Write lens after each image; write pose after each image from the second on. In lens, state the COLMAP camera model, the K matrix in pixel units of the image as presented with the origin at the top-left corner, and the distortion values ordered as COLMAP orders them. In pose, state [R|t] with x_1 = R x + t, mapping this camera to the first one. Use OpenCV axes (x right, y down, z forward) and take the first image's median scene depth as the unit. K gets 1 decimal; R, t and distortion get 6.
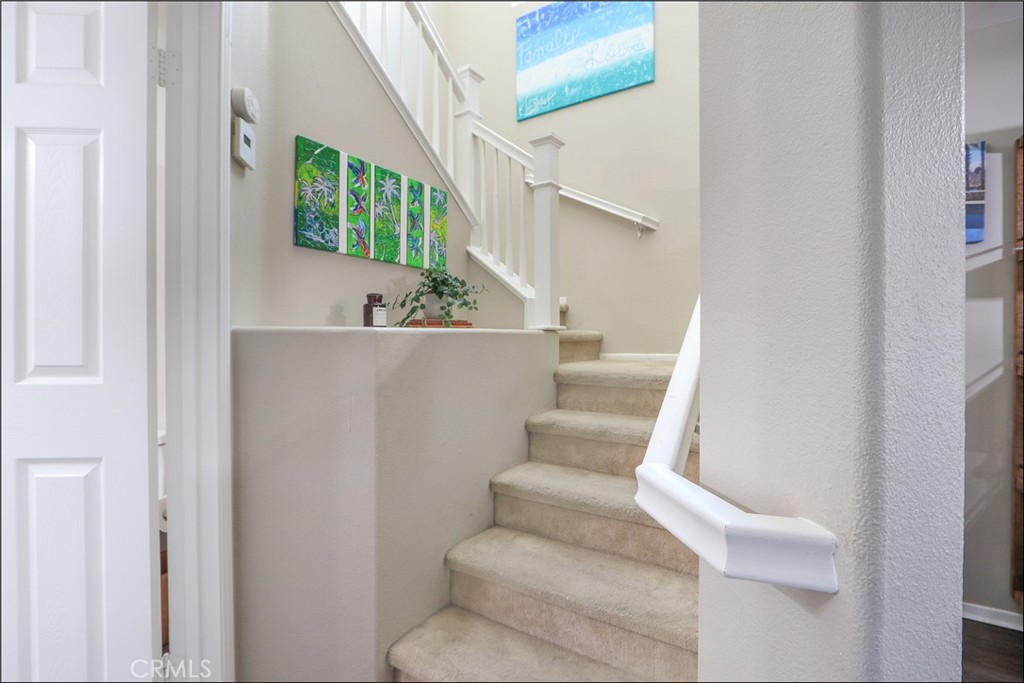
lens RADIAL K [[475.7, 0, 510.8], [0, 475.7, 343.3], [0, 0, 1]] dist [-0.014281, -0.000013]
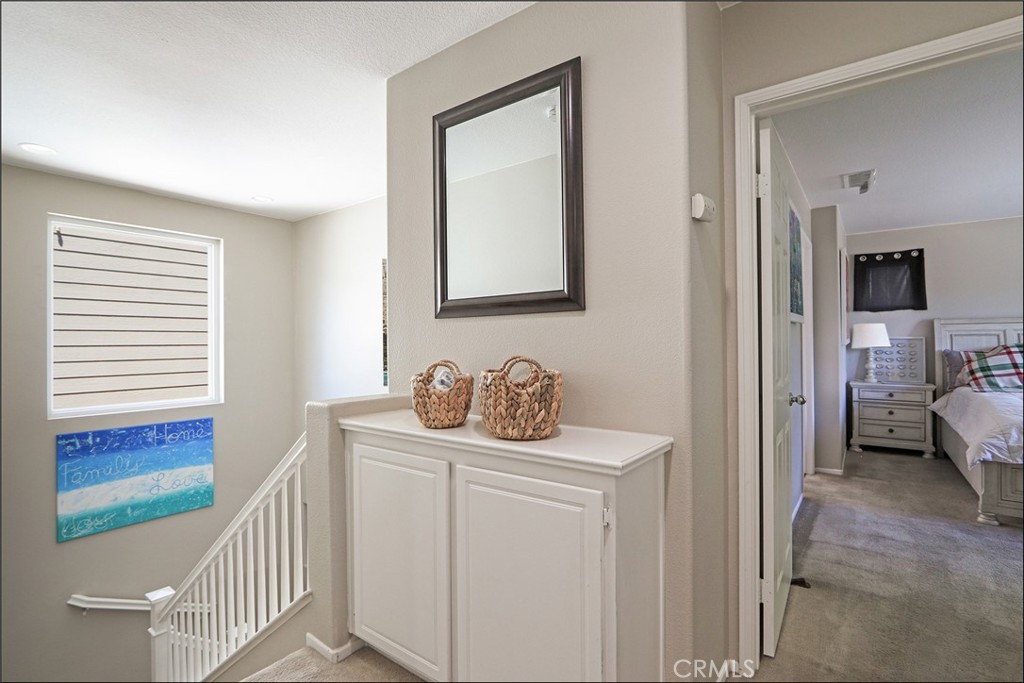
lens RADIAL K [[475.7, 0, 511.1], [0, 475.7, 341.7], [0, 0, 1]] dist [-0.014281, -0.000013]
pose [[0.064080, 0.003516, 0.997939, -0.919494], [0.006170, 0.999973, -0.003919, -0.910869], [-0.997926, 0.006409, 0.064057, 0.025264]]
